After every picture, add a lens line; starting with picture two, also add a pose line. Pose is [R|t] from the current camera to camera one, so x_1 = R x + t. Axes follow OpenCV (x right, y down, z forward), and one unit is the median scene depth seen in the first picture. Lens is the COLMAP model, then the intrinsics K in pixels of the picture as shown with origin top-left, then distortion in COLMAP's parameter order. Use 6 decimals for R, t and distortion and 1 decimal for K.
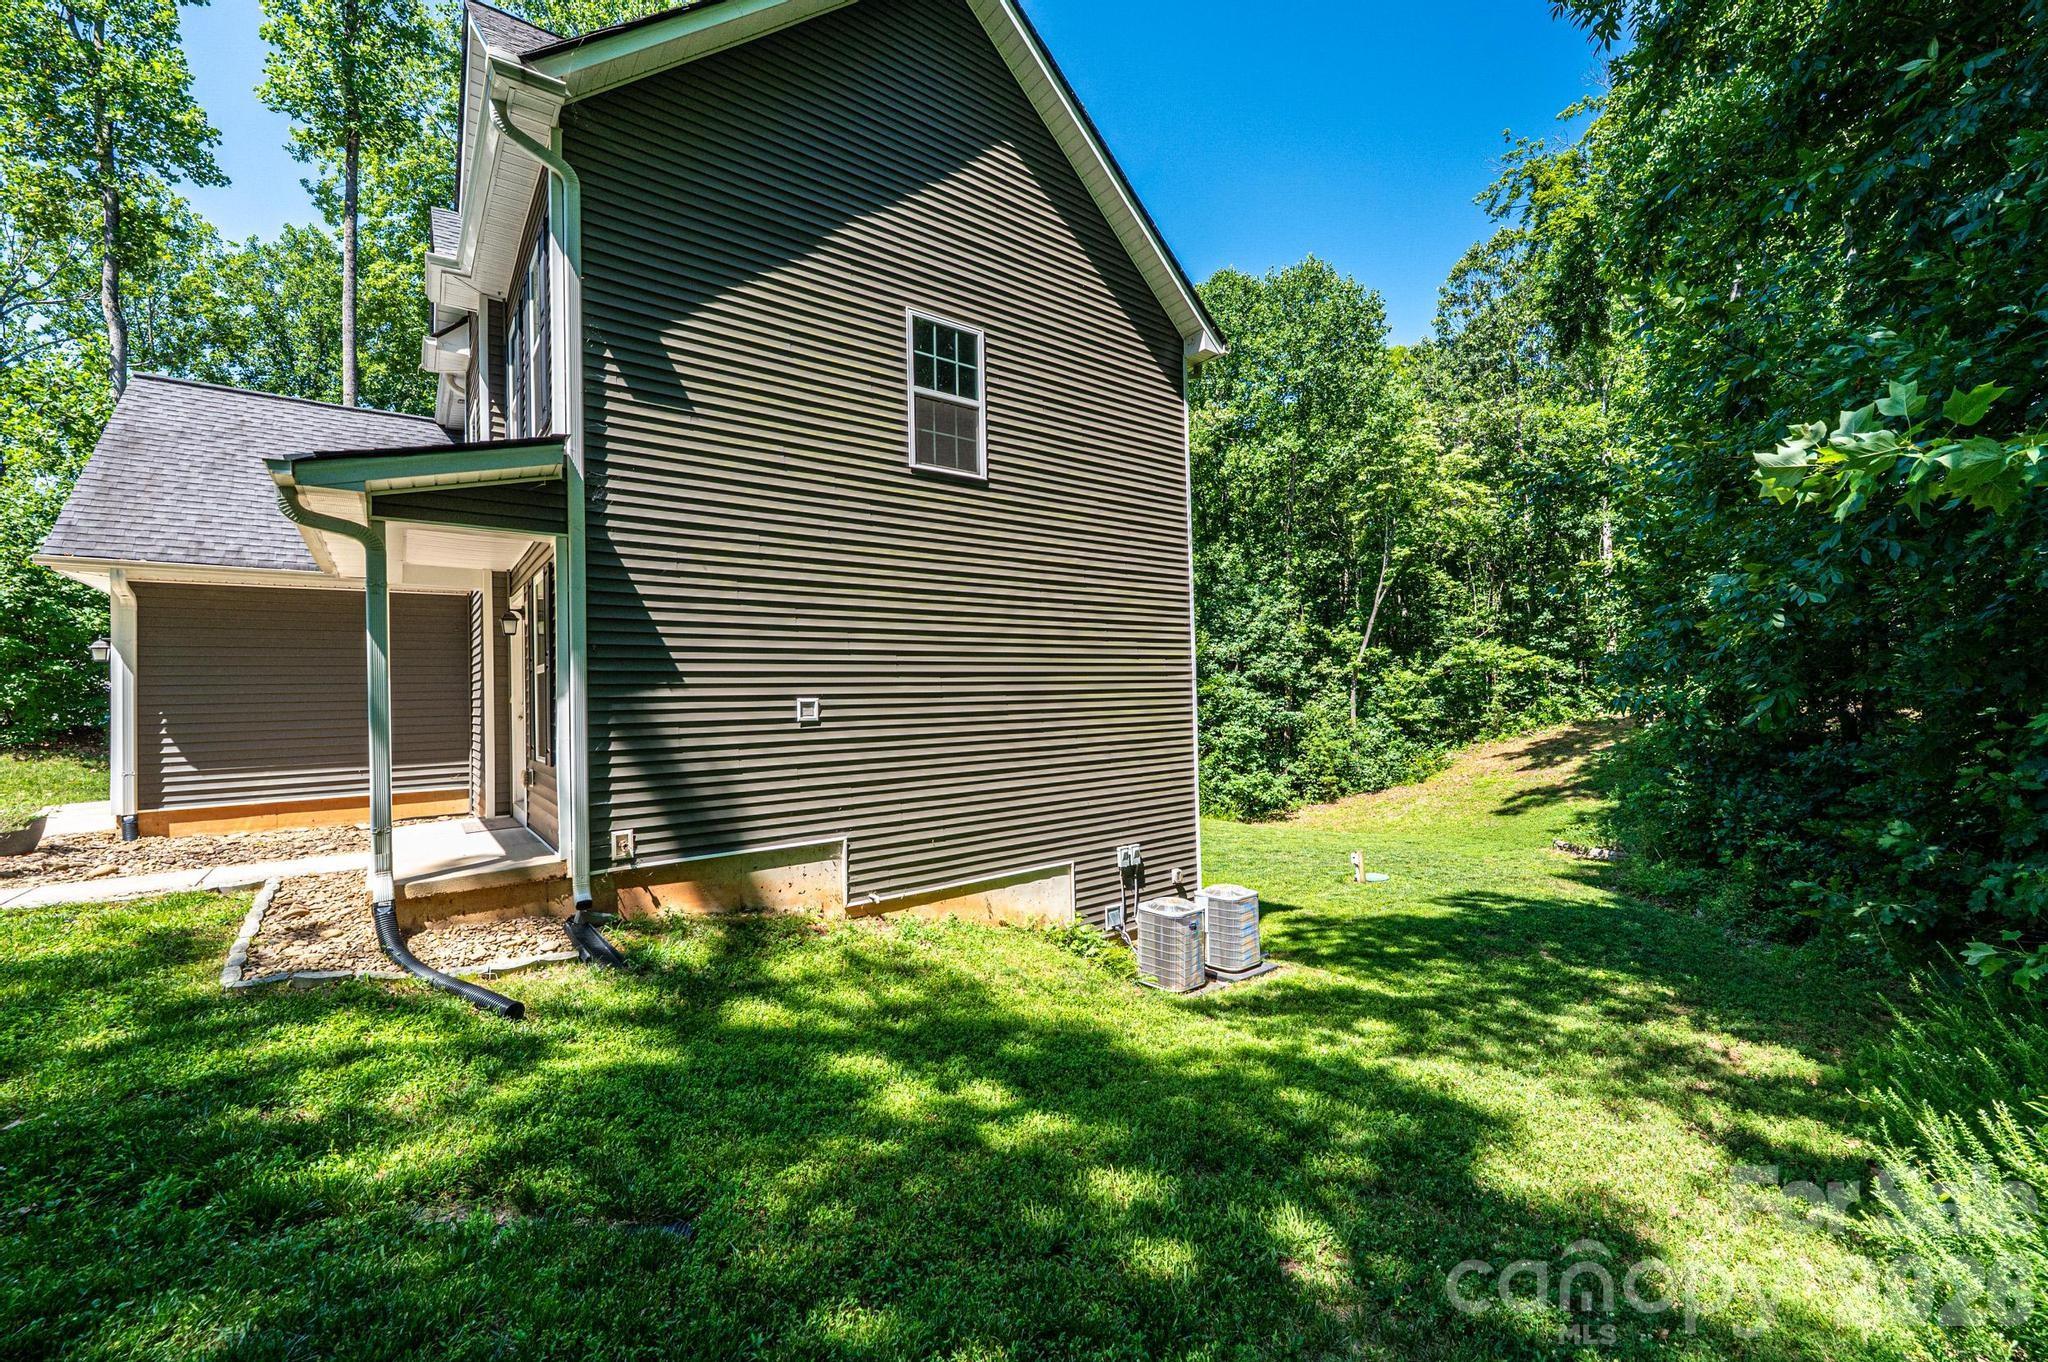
lens RADIAL K [[818.2, 0, 1019.1], [0, 818.2, 687.0], [0, 0, 1]] dist [-0.000211, 0.000011]
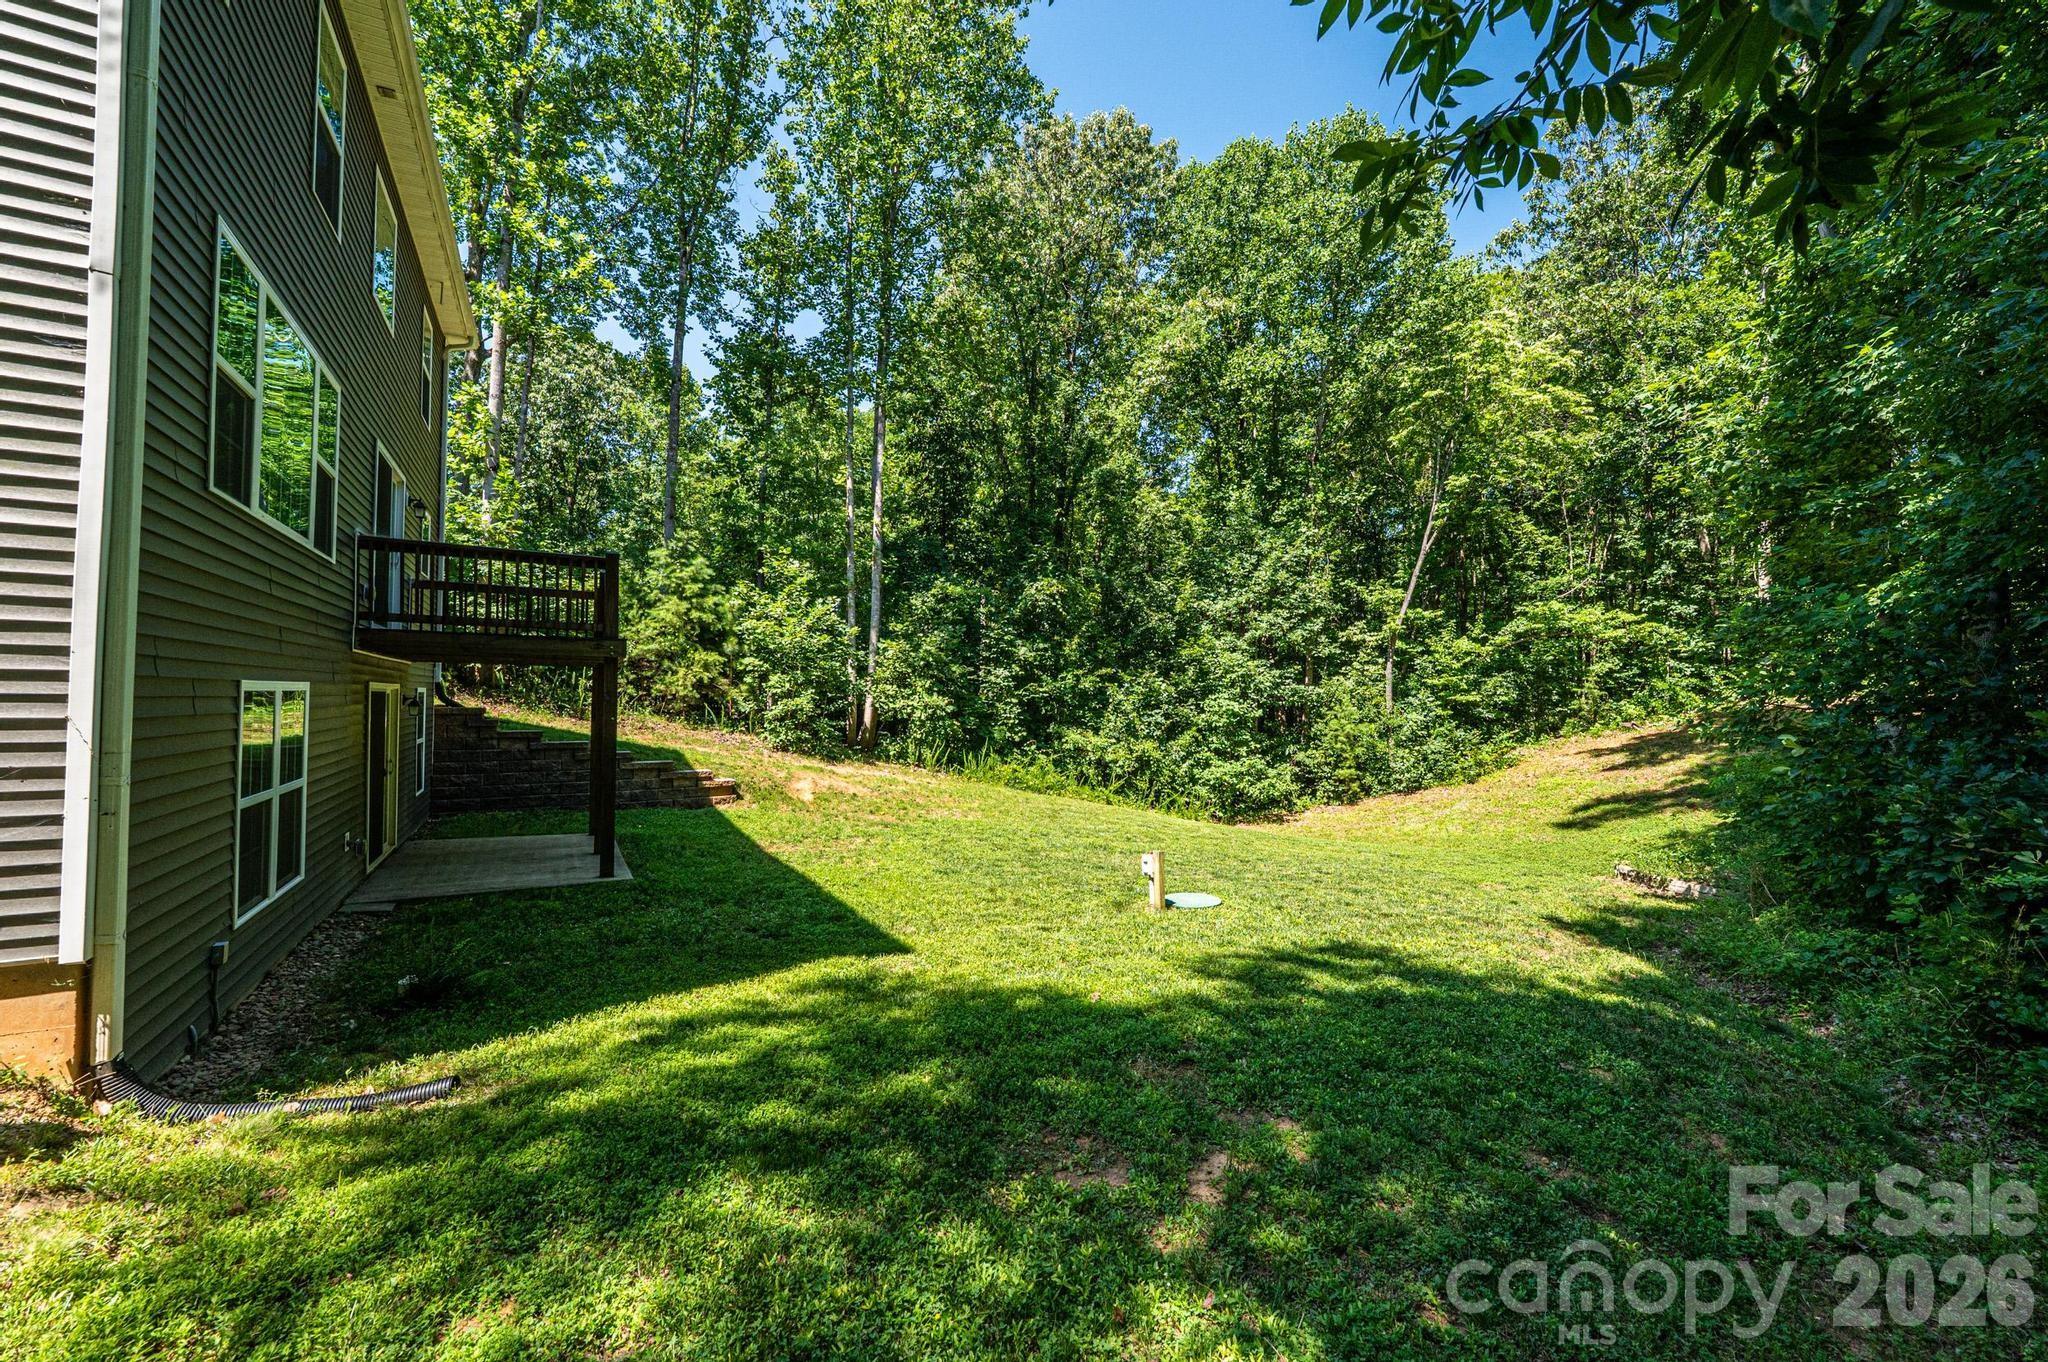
lens RADIAL K [[818.2, 0, 1015.5], [0, 818.2, 687.5], [0, 0, 1]] dist [-0.000211, 0.000011]
pose [[0.990404, 0.032640, -0.134292, 0.164928], [-0.032474, 0.999467, 0.003427, 0.037964], [0.134332, 0.000967, 0.990936, 0.184880]]
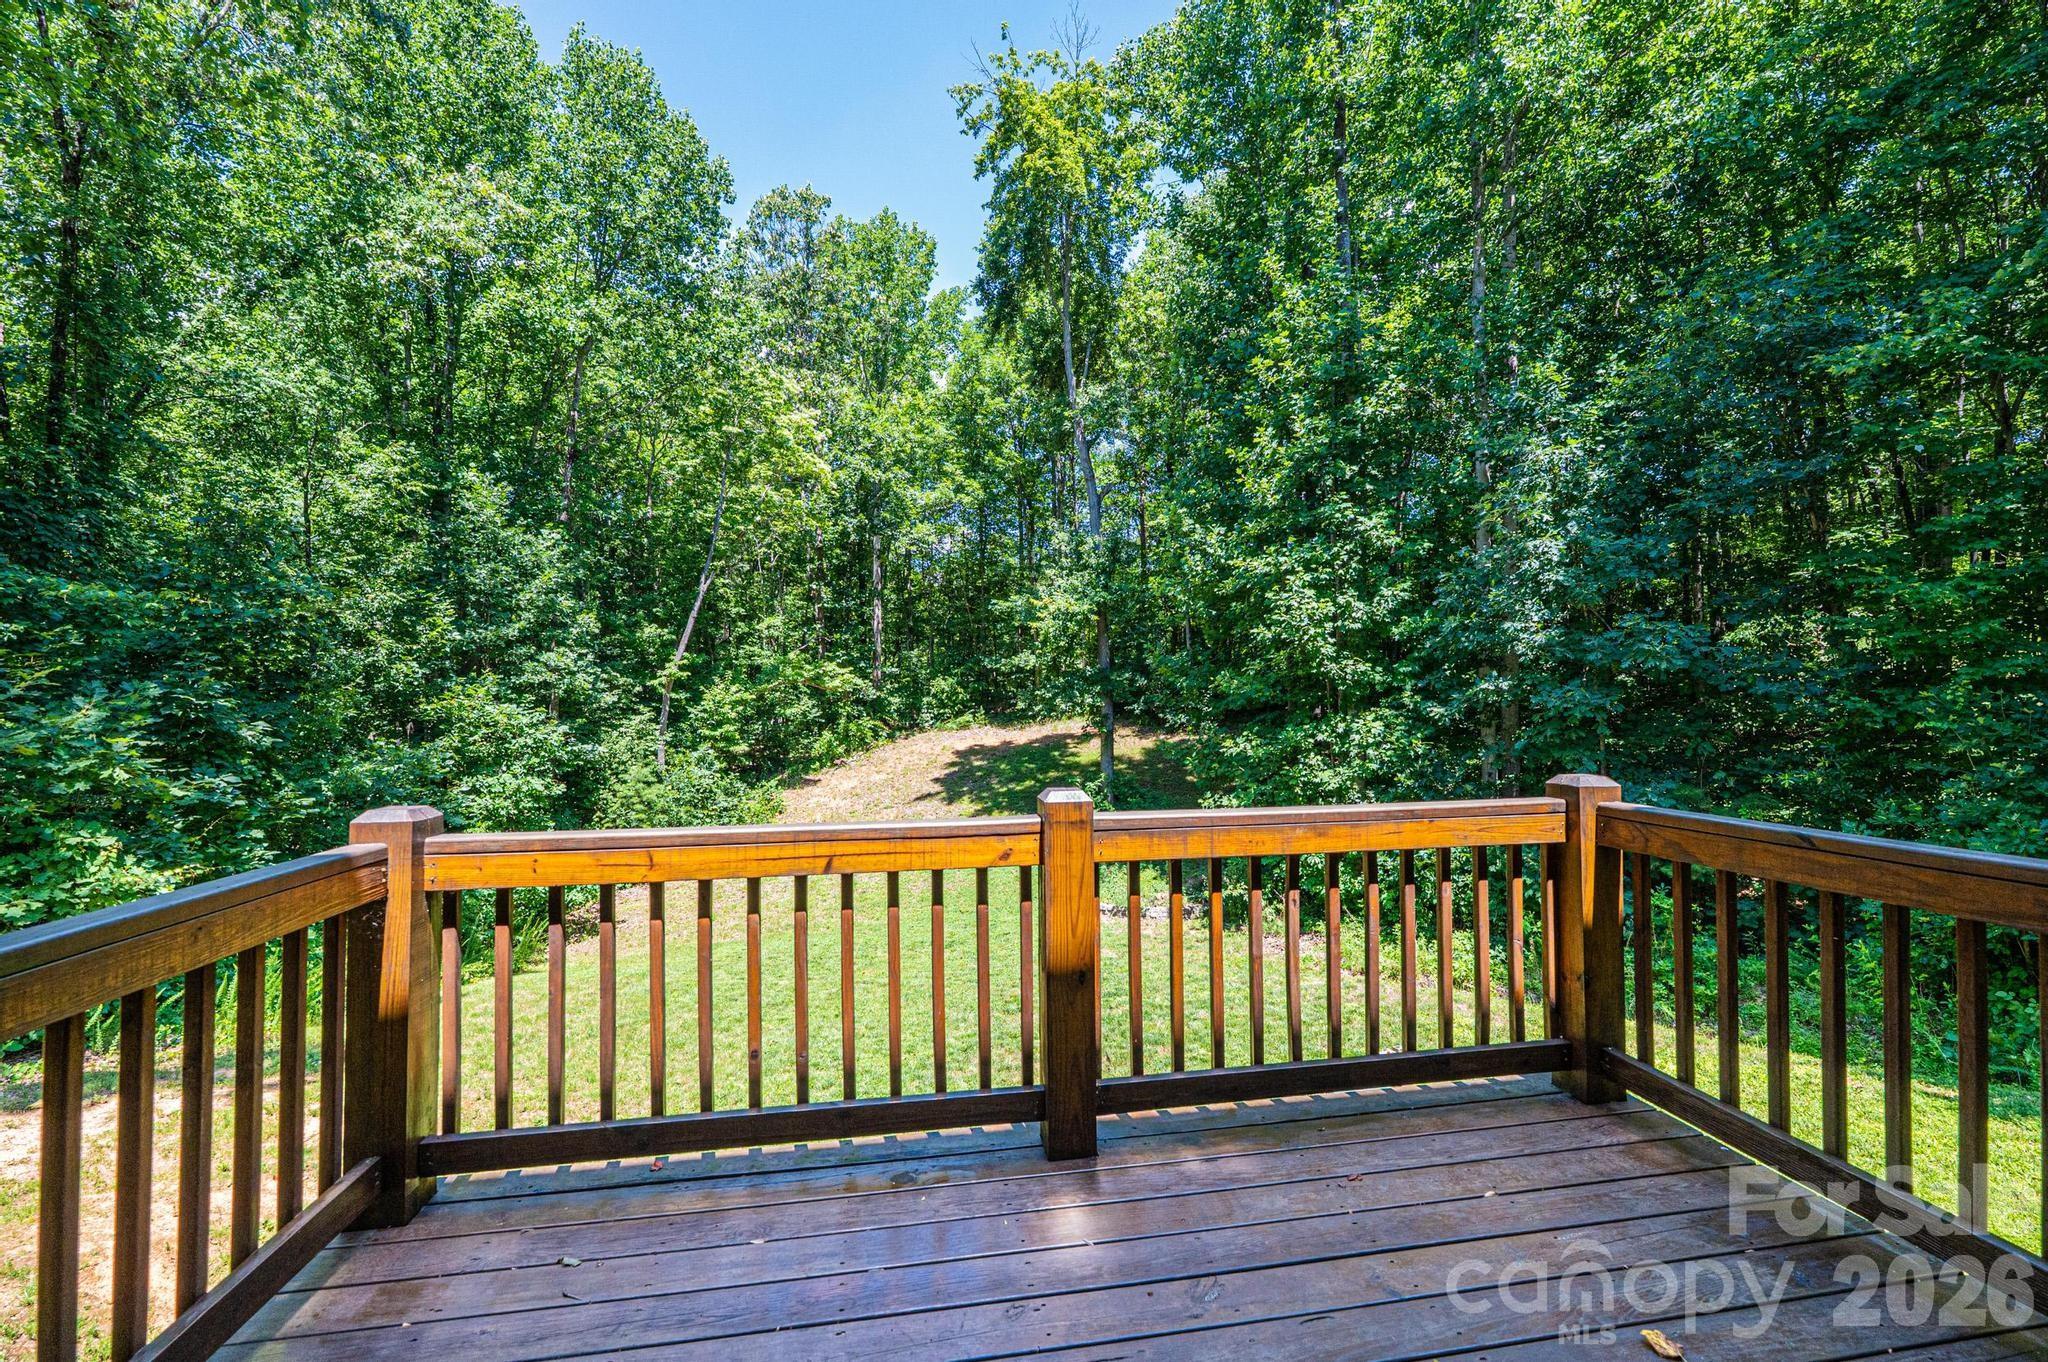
lens RADIAL K [[818.2, 0, 1026.8], [0, 818.2, 691.2], [0, 0, 1]] dist [-0.000211, 0.000011]
pose [[0.469015, 0.037146, 0.882409, -0.056491], [-0.022227, 0.999295, -0.030252, 0.001123], [-0.882910, -0.005425, 0.469510, 0.417861]]
